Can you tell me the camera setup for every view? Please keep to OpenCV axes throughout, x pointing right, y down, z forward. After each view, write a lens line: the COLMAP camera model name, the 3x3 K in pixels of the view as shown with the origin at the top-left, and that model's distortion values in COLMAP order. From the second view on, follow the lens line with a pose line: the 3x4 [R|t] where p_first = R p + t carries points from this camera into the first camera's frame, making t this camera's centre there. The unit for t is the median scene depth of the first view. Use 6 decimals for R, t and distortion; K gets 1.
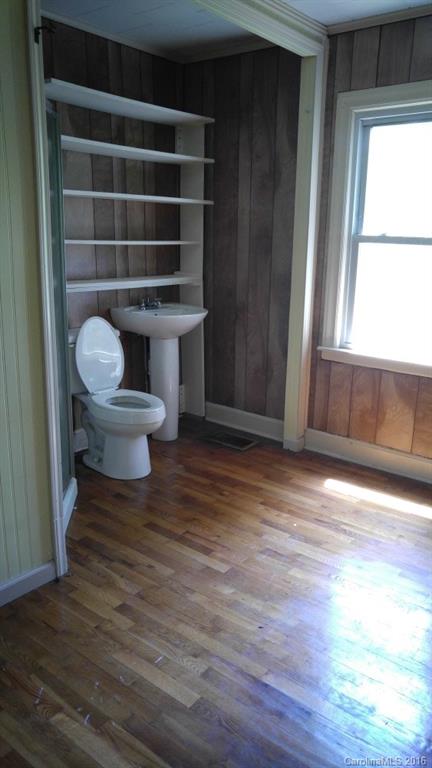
lens RADIAL K [[587.2, 0, 216.0], [0, 587.2, 384.0], [0, 0, 1]] dist [-0.005162, 0.001560]
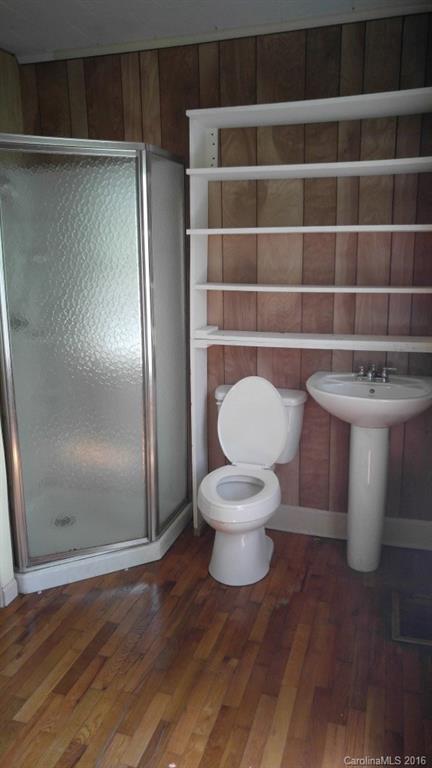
lens RADIAL K [[587.2, 0, 216.0], [0, 587.2, 384.0], [0, 0, 1]] dist [-0.005162, 0.001560]
pose [[0.358704, 0.192403, -0.913407, 0.521221], [-0.224244, 0.967633, 0.115762, -0.183224], [0.906116, 0.163302, 0.390239, 0.612804]]
